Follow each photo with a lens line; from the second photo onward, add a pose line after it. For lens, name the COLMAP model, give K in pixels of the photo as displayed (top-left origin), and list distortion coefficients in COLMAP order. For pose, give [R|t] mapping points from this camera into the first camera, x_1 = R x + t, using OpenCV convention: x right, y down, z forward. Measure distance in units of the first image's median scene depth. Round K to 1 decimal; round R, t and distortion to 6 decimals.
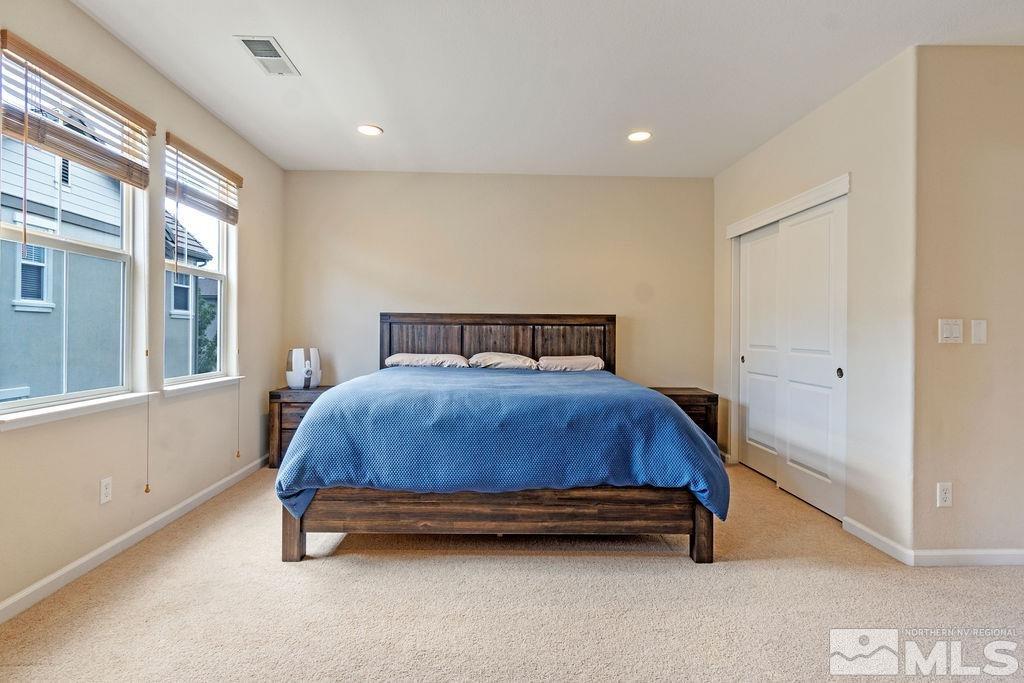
lens RADIAL K [[542.6, 0, 512.4], [0, 542.6, 337.4], [0, 0, 1]] dist [-0.000546, 0.000113]
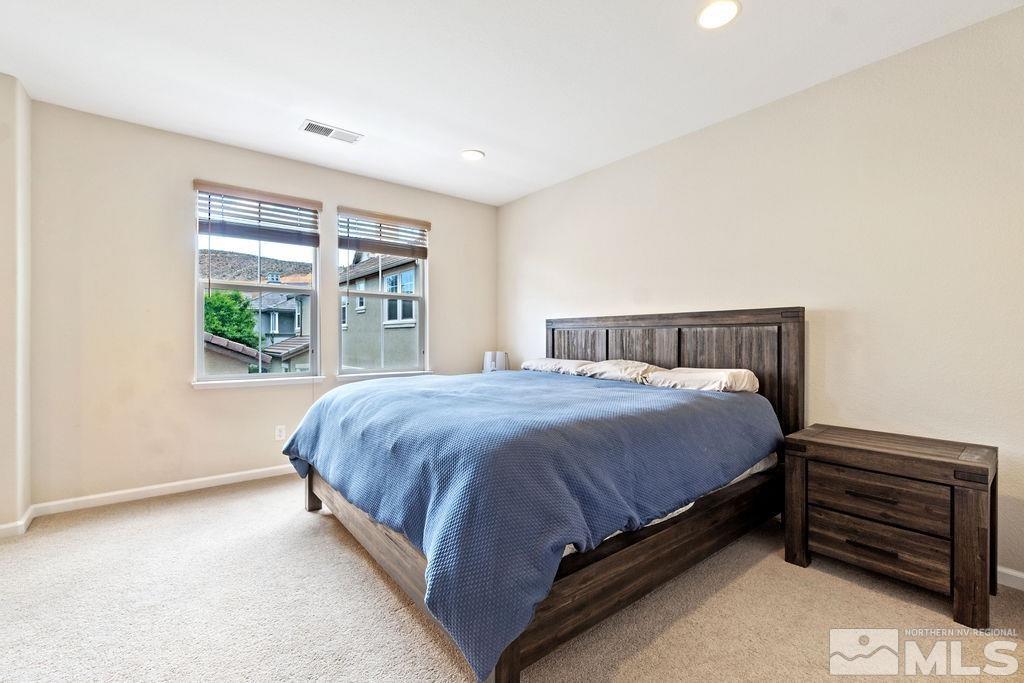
lens RADIAL K [[444.5, 0, 512.5], [0, 444.5, 338.2], [0, 0, 1]] dist [-0.012669, 0.002623]
pose [[0.583290, -0.007641, -0.812228, 0.419459], [-0.004555, 0.999909, -0.012678, 0.002714], [0.812251, 0.011094, 0.583203, 0.434580]]
